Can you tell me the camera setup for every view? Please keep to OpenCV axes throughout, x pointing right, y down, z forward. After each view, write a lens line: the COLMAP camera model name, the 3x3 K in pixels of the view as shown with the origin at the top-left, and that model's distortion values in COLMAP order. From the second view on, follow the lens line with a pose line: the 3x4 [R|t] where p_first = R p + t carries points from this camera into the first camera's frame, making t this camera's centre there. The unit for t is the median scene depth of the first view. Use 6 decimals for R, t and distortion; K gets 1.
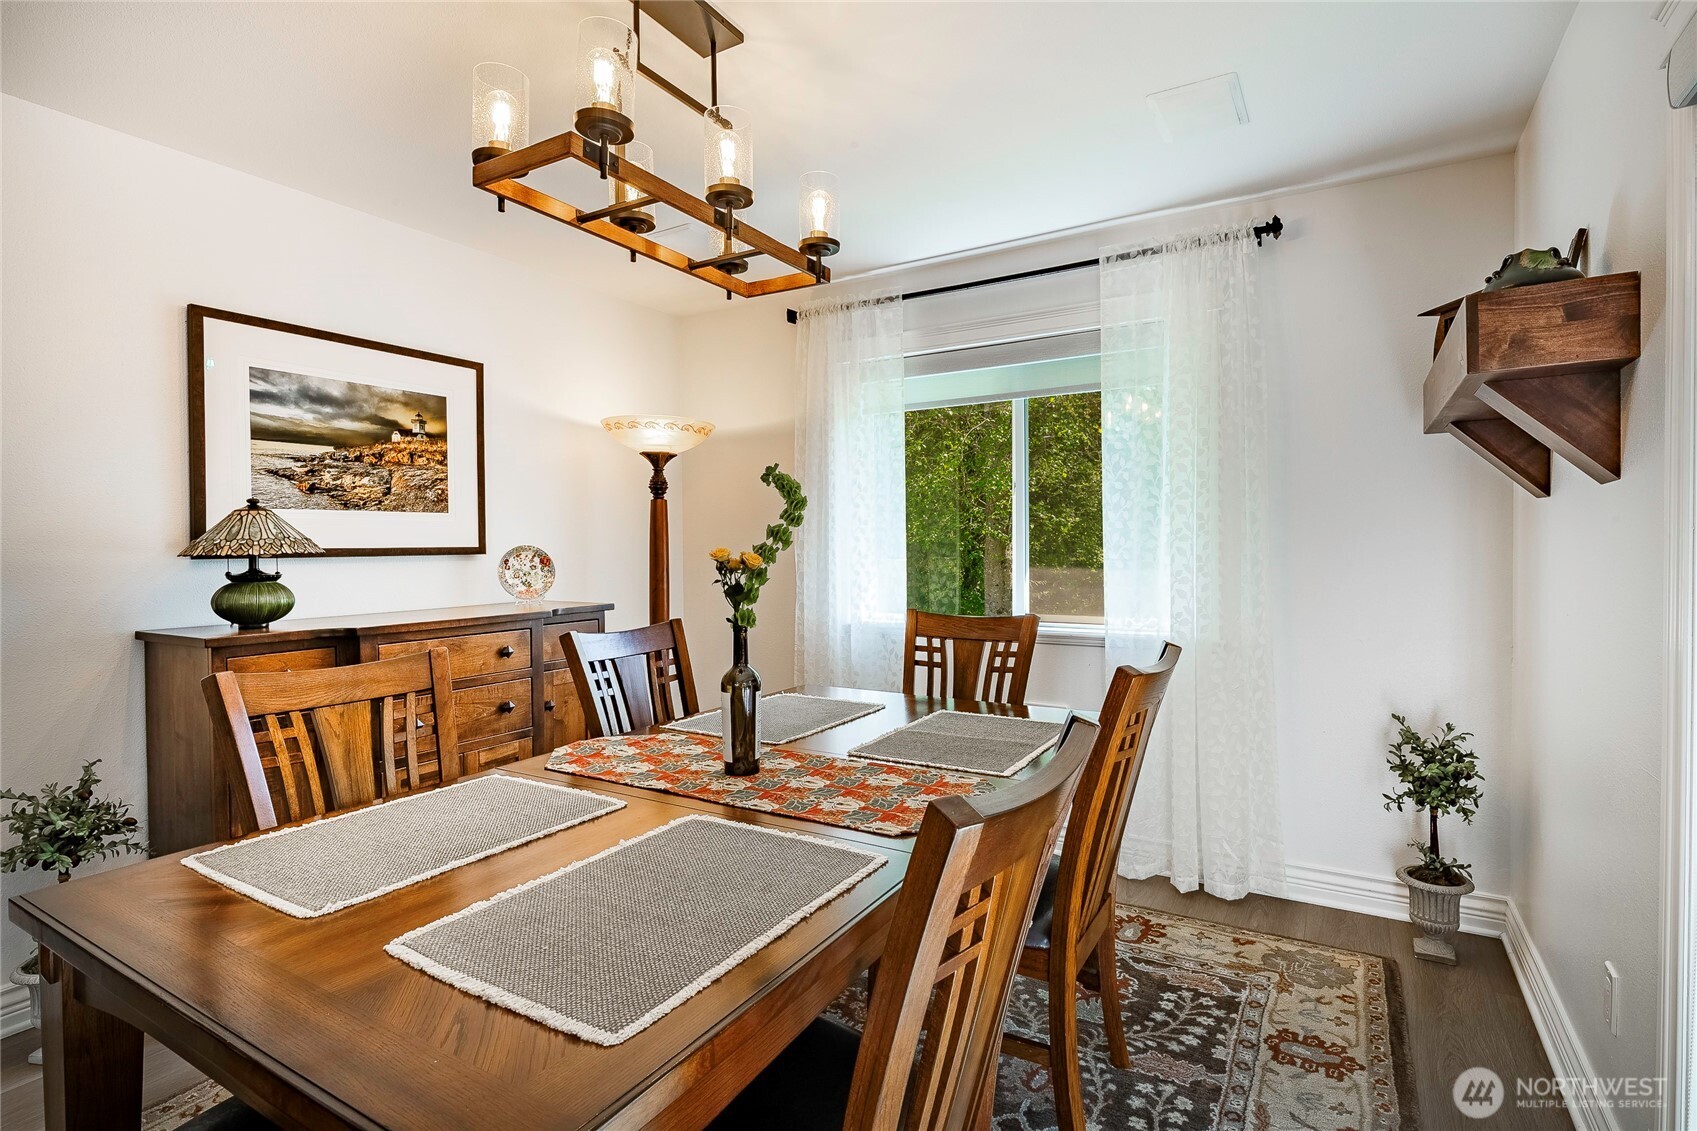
lens RADIAL K [[794.0, 0, 861.0], [0, 794.0, 562.4], [0, 0, 1]] dist [-0.001381, -0.000787]
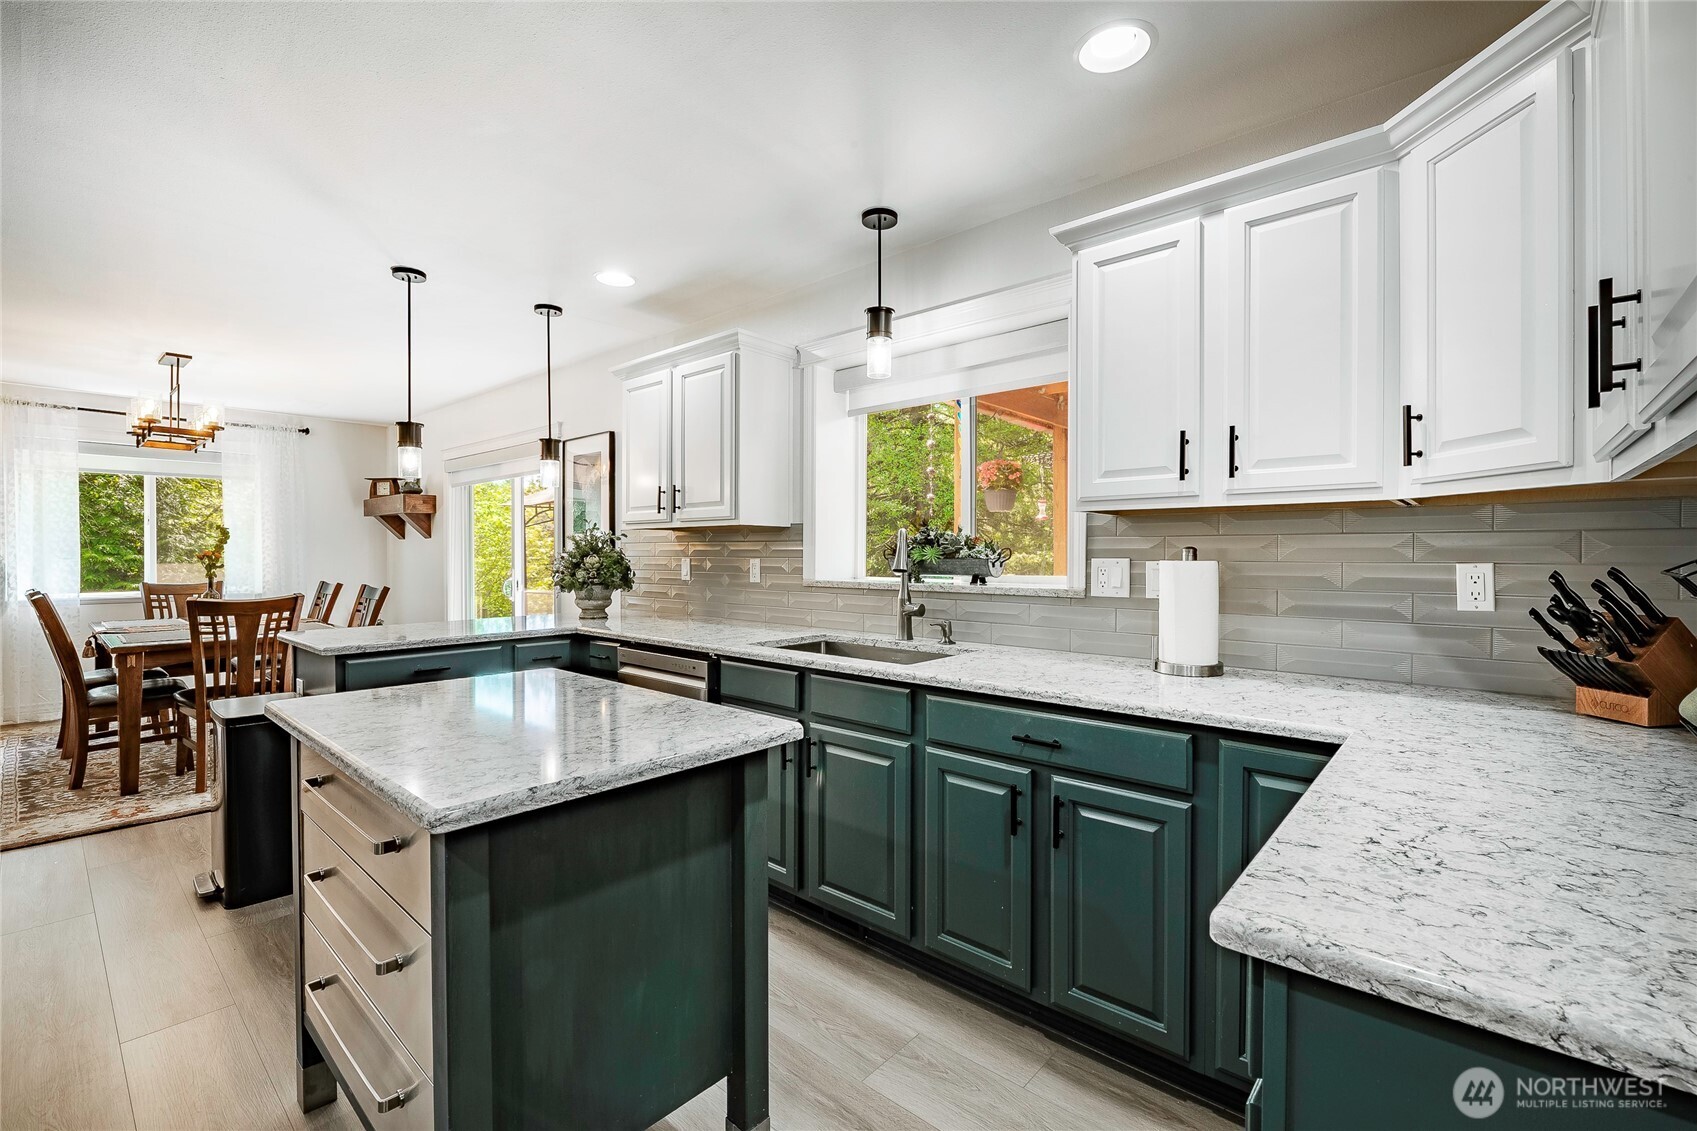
lens RADIAL K [[750.6, 0, 860.1], [0, 750.6, 556.5], [0, 0, 1]] dist [-0.002092, -0.001307]
pose [[0.171661, 0.003687, 0.985149, -1.565485], [0.022790, 0.999711, -0.007713, 0.050812], [-0.984892, 0.023776, 0.171527, -1.187422]]
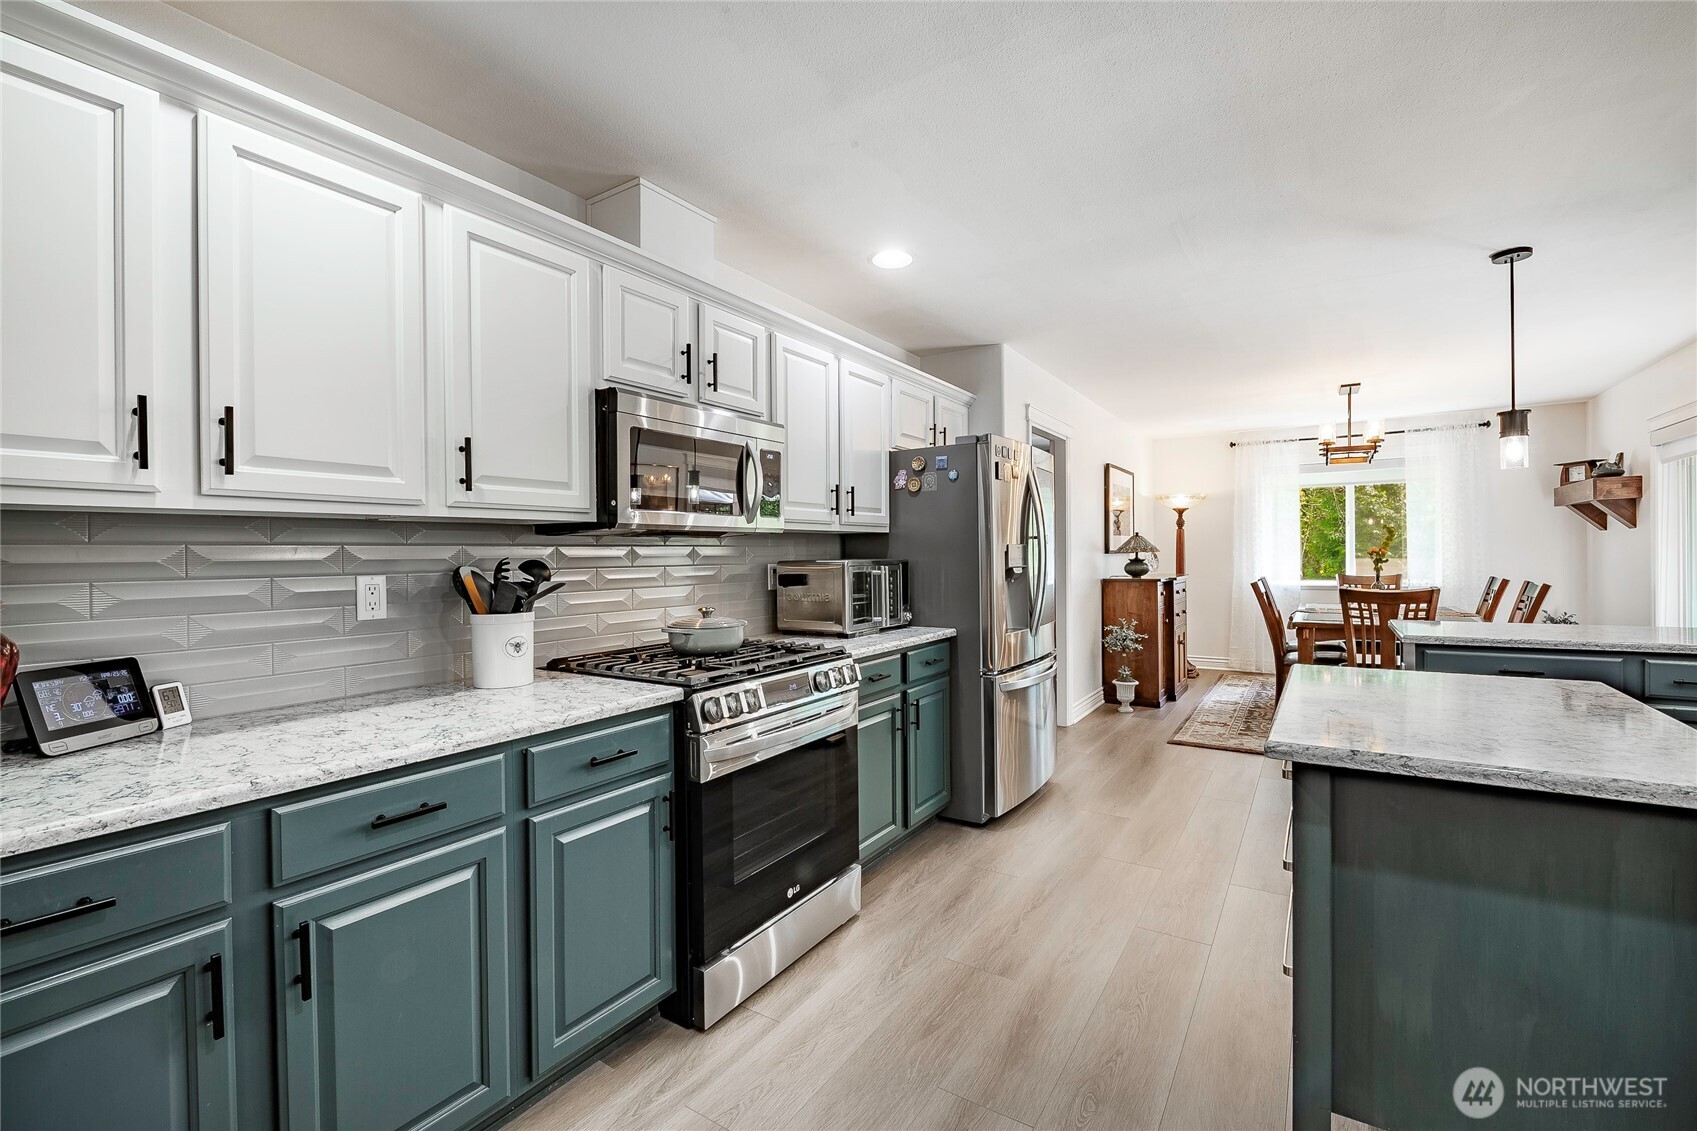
lens RADIAL K [[750.6, 0, 838.1], [0, 750.6, 555.8], [0, 0, 1]] dist [-0.002092, -0.001307]
pose [[0.999767, -0.004839, -0.021029, -1.510750], [0.004322, 0.999689, -0.024546, 0.055133], [0.021141, 0.024450, 0.999477, -1.438537]]
